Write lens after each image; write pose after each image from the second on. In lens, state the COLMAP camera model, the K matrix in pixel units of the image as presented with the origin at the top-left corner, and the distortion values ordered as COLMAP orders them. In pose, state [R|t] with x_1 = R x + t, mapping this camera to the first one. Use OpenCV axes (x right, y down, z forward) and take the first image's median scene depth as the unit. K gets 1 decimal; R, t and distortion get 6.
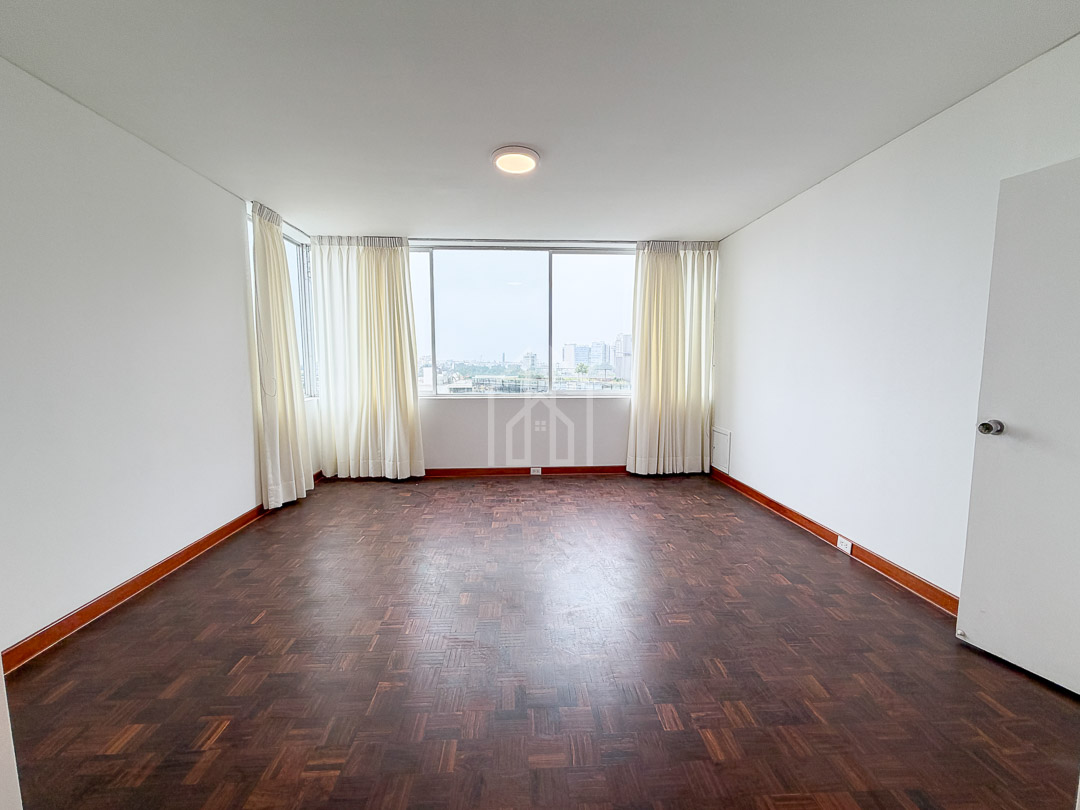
lens RADIAL K [[435.2, 0, 540.0], [0, 435.2, 405.0], [0, 0, 1]] dist [-0.000446, 0.000919]
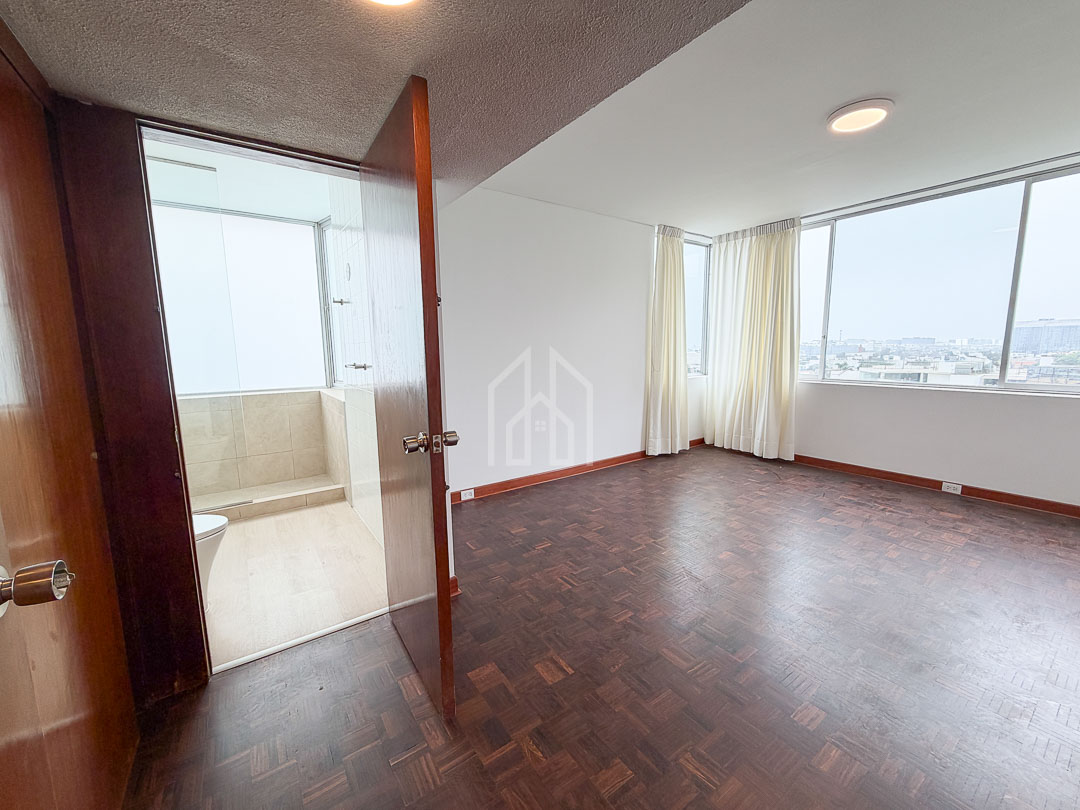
lens RADIAL K [[435.2, 0, 540.0], [0, 435.2, 405.0], [0, 0, 1]] dist [-0.000446, 0.000919]
pose [[0.531333, 0.107178, -0.840356, 0.271821], [-0.073110, 0.994065, 0.080557, 0.000059], [0.844002, 0.018636, 0.536016, -0.011708]]
